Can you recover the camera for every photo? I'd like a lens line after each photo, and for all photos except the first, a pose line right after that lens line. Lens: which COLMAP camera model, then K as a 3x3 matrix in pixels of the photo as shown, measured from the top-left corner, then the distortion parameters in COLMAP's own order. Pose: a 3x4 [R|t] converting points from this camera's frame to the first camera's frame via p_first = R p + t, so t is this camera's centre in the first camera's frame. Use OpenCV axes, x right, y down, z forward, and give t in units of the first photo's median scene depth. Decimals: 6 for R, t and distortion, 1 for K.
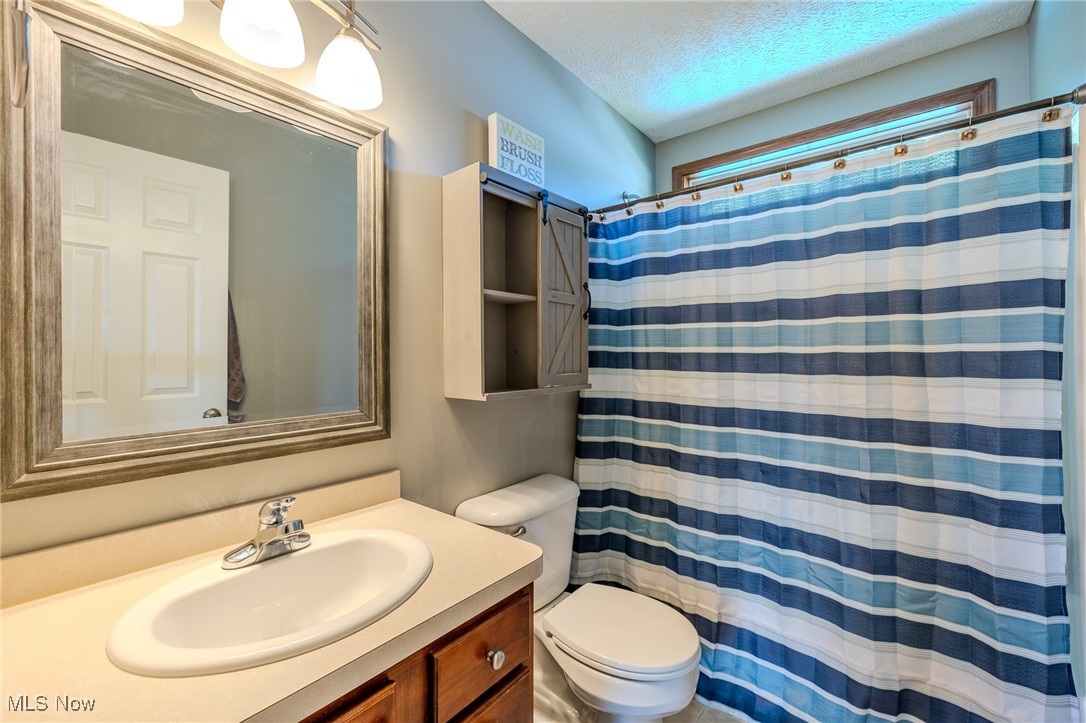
lens RADIAL K [[449.1, 0, 543.2], [0, 449.1, 354.1], [0, 0, 1]] dist [-0.001590, 0.000436]
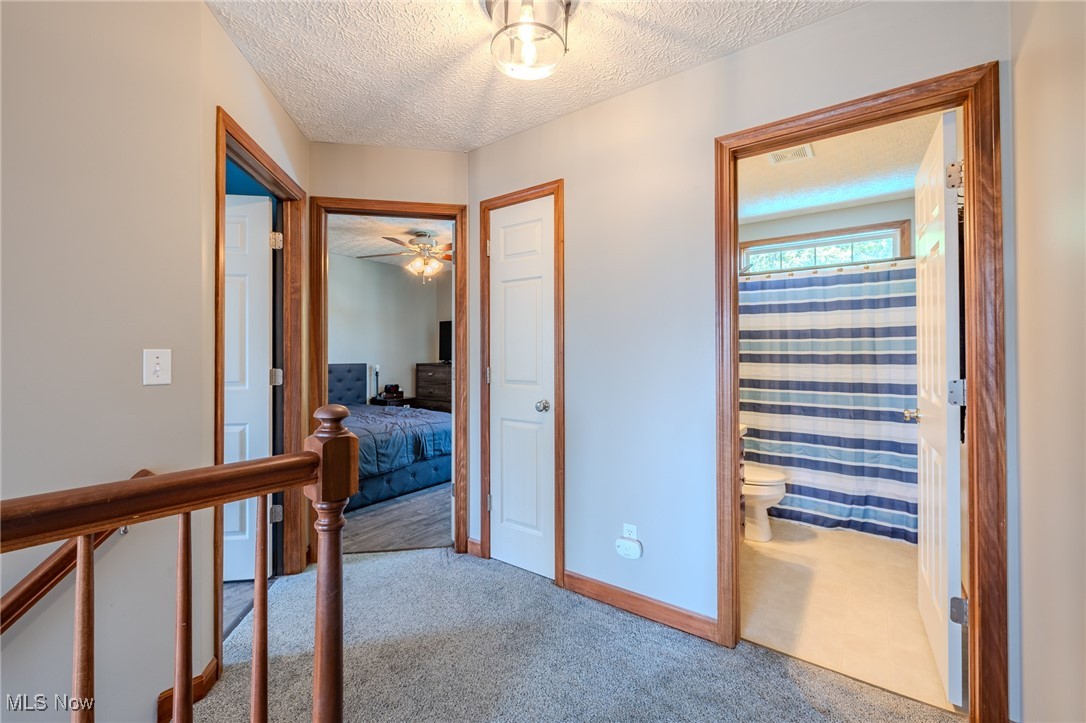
lens RADIAL K [[449.1, 0, 544.3], [0, 449.1, 354.8], [0, 0, 1]] dist [-0.001590, 0.000436]
pose [[0.998009, 0.001990, 0.063047, -0.937128], [-0.002076, 0.999997, 0.001297, 0.000087], [-0.063044, -0.001425, 0.998010, -1.122470]]
